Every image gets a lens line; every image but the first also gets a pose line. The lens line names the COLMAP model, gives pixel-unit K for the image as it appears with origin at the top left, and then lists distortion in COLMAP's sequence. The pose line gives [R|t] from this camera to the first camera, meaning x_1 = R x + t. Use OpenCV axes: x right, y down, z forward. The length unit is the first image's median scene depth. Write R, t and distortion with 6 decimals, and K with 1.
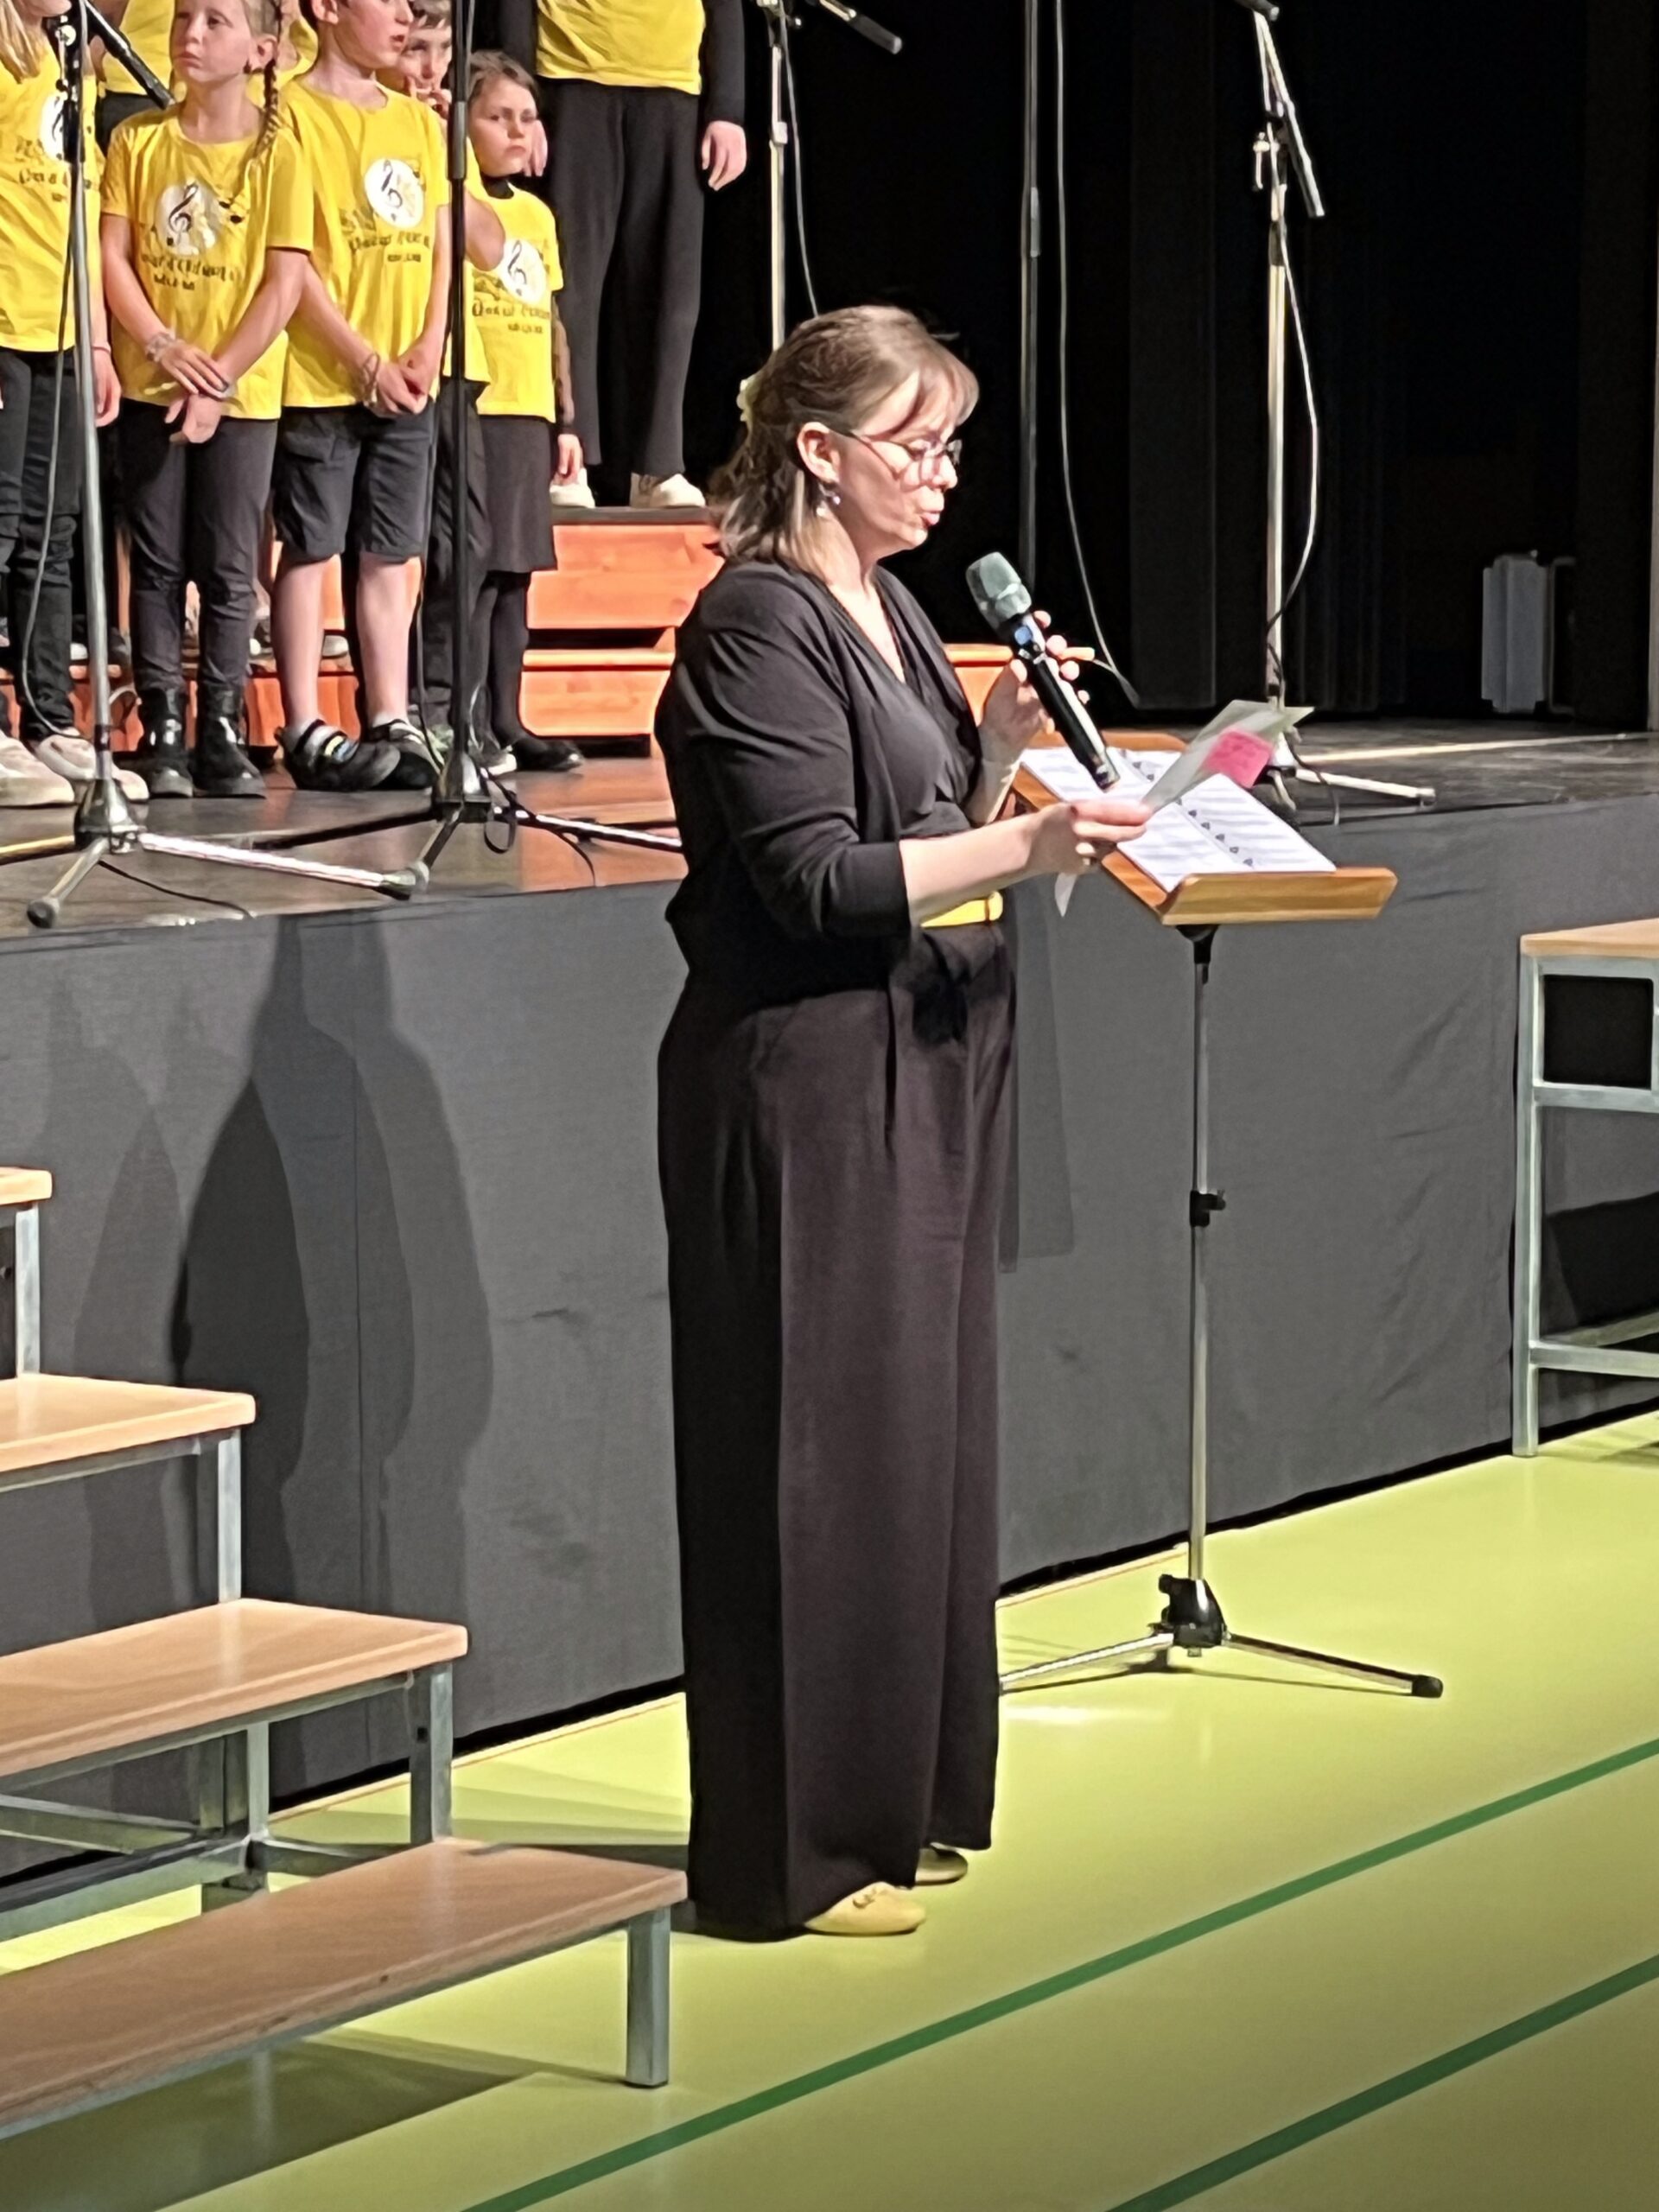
lens RADIAL K [[6010.3, 0, 827.5], [0, 6010.3, 1113.9], [0, 0, 1]] dist [0.173908, 0.000000]
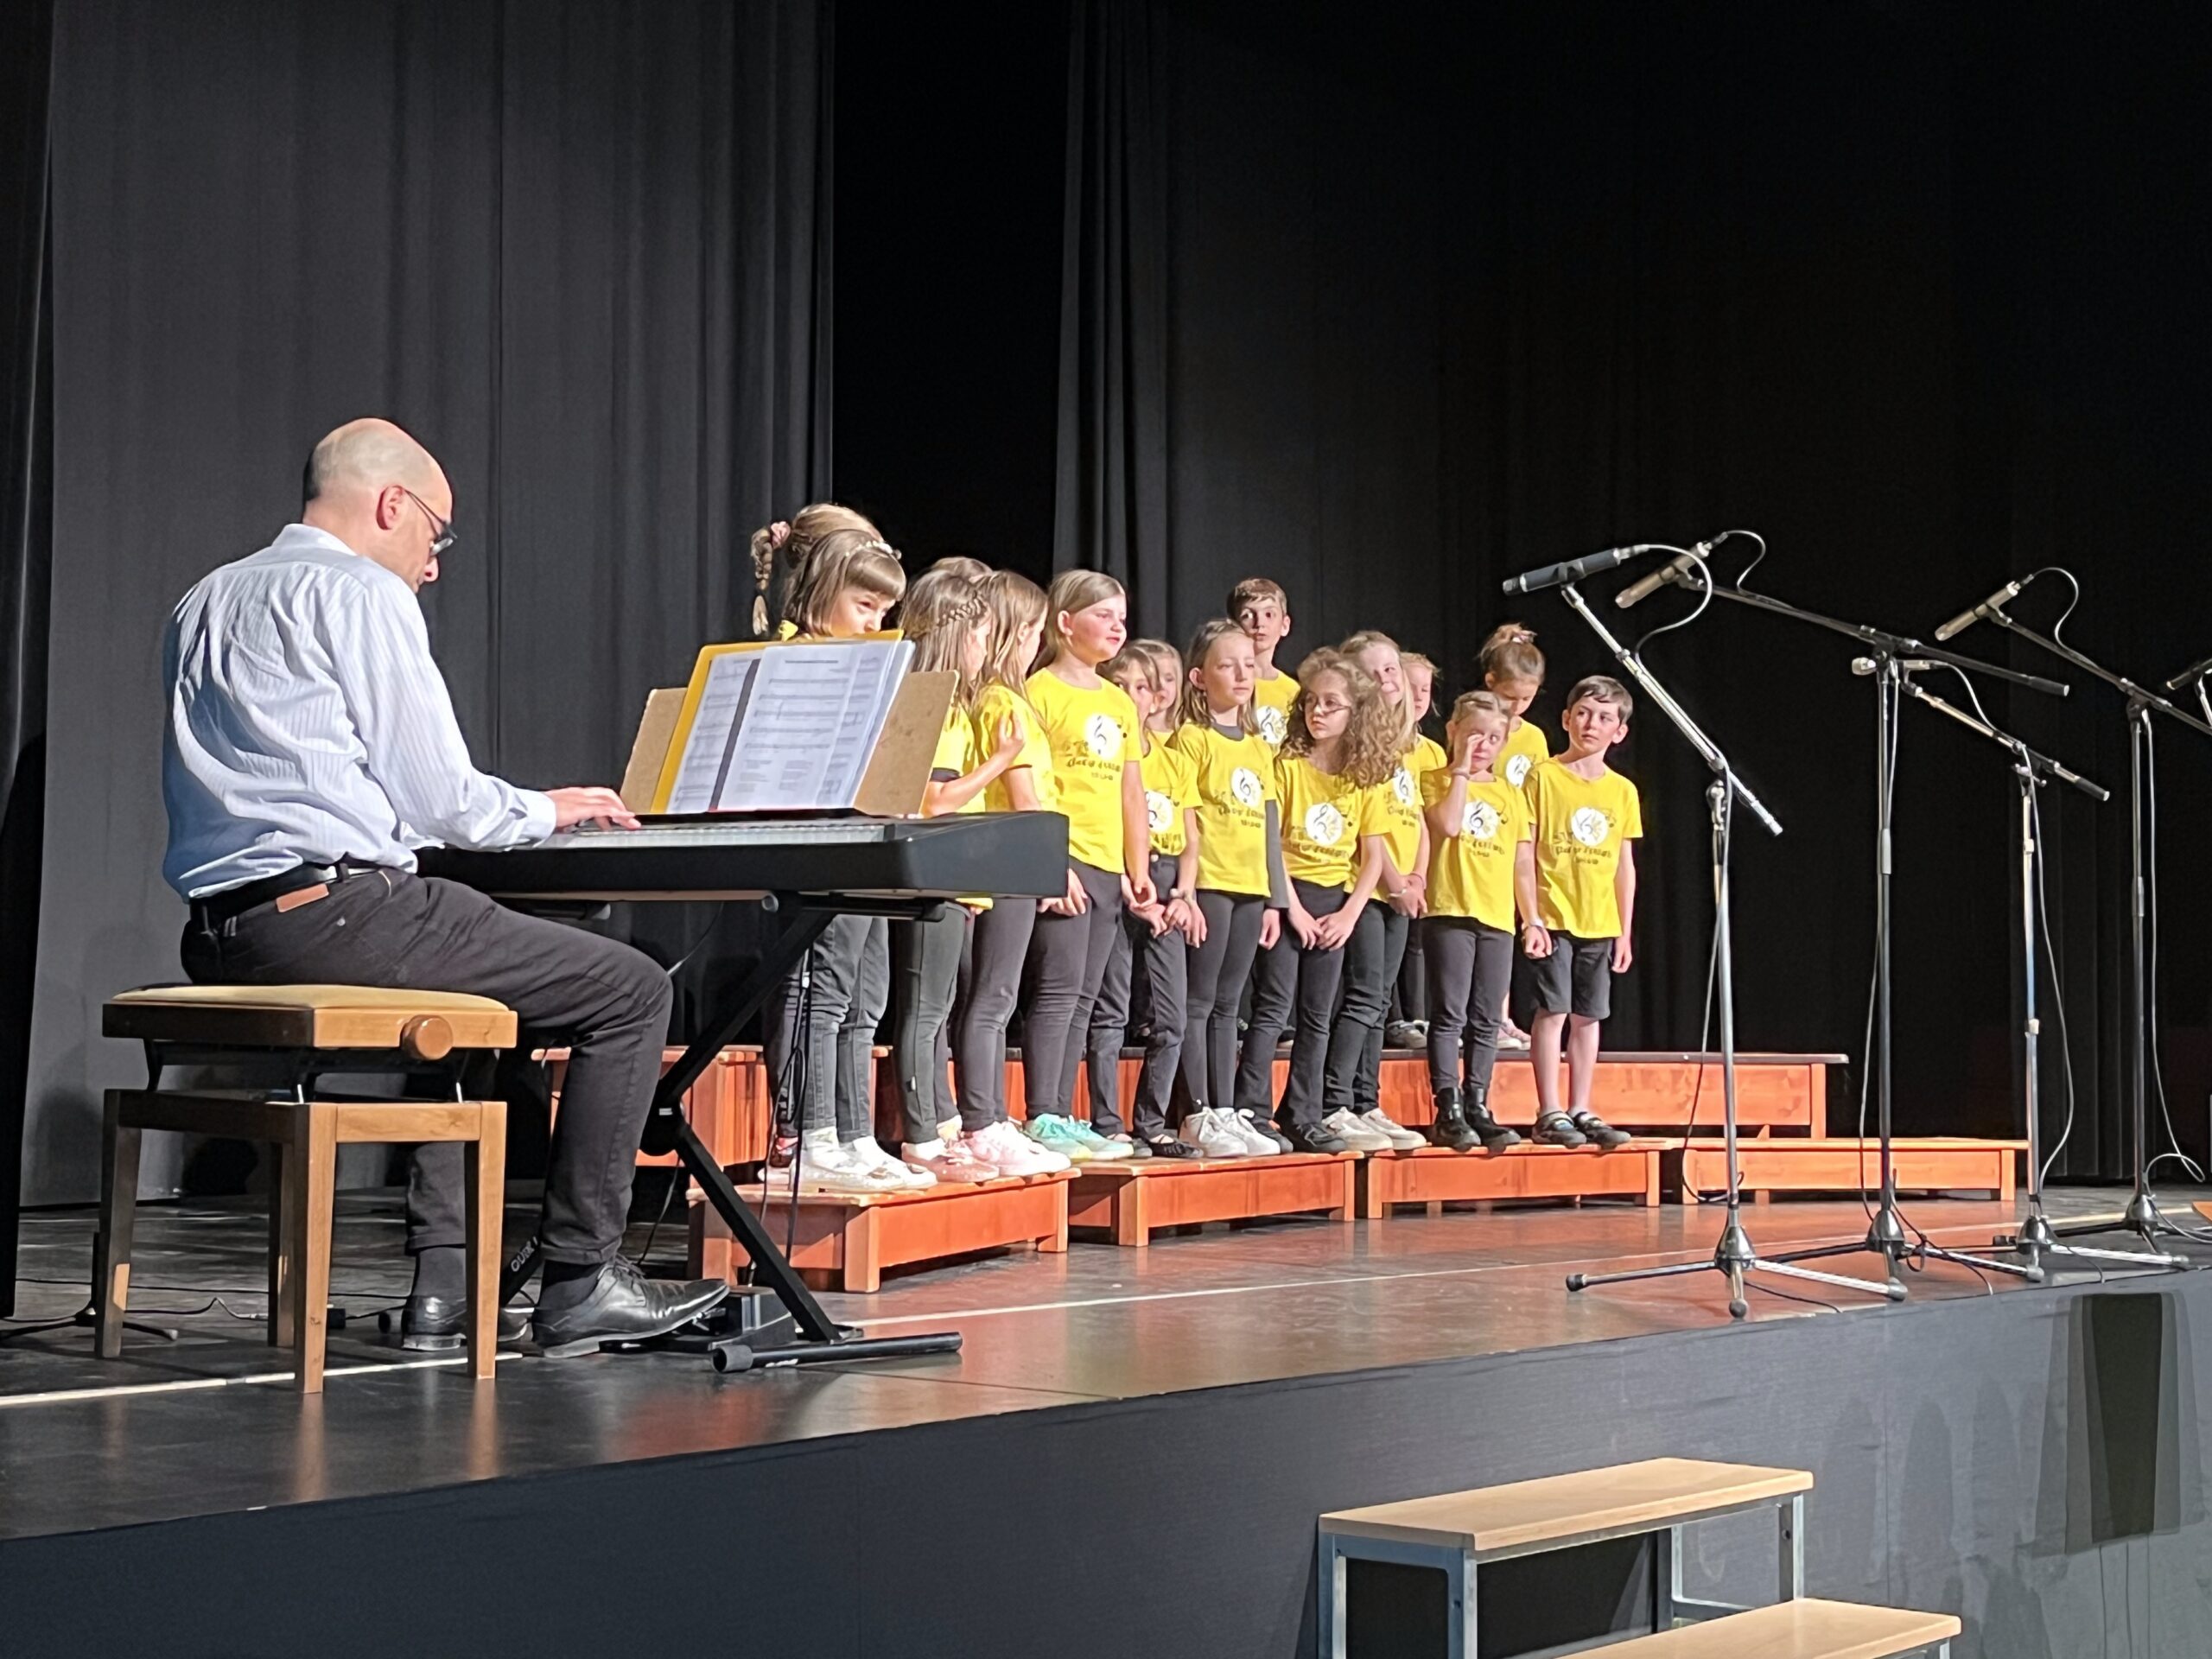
lens RADIAL K [[3441.0, 0, 1120.4], [0, 3441.0, 806.9], [0, 0, 1]] dist [0.083336, 0.000000]
pose [[0.994839, 0.003447, -0.101405, -0.165645], [-0.020225, 0.986104, -0.164894, -0.007452], [0.099428, 0.166094, 0.981085, 0.016917]]
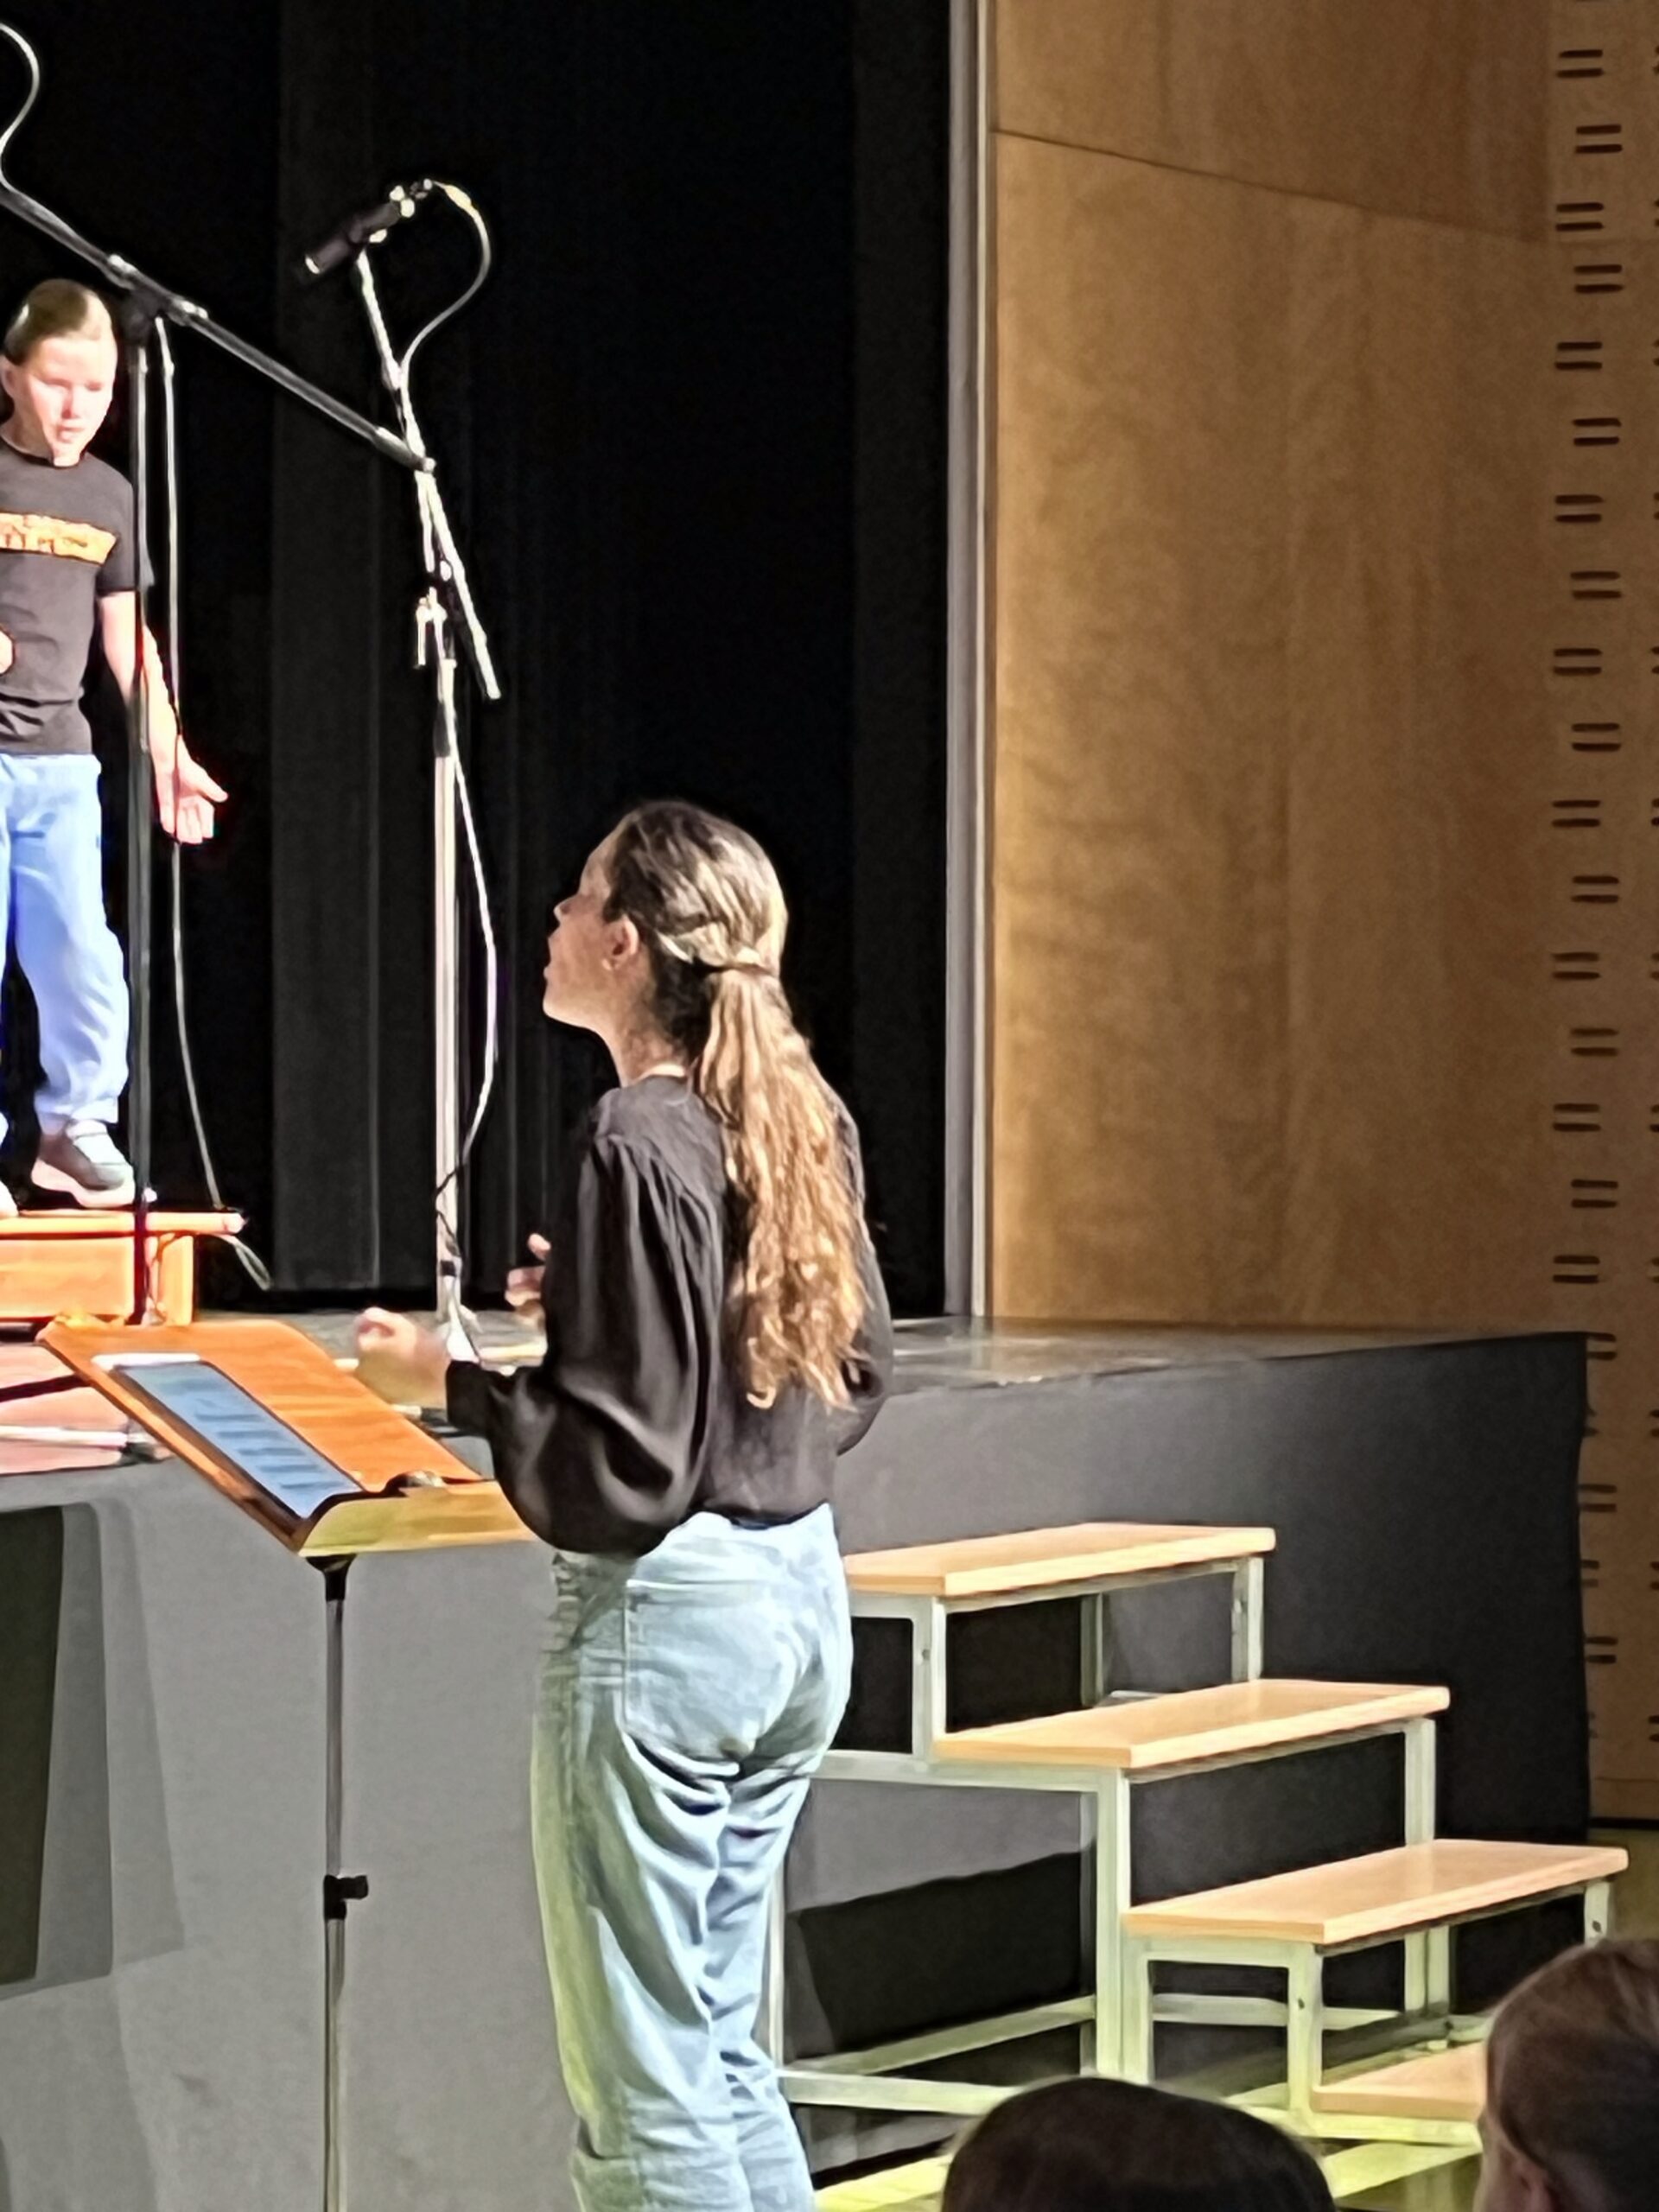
lens RADIAL K [[8314.3, 0, 764.1], [0, 8314.3, 1143.4], [0, 0, 1]] dist [0.228232, 0.000000]
pose [[0.995202, -0.004341, 0.097748, 0.007558], [0.012563, 0.996415, -0.083658, 0.009189], [-0.097034, 0.084485, 0.991689, -0.148792]]
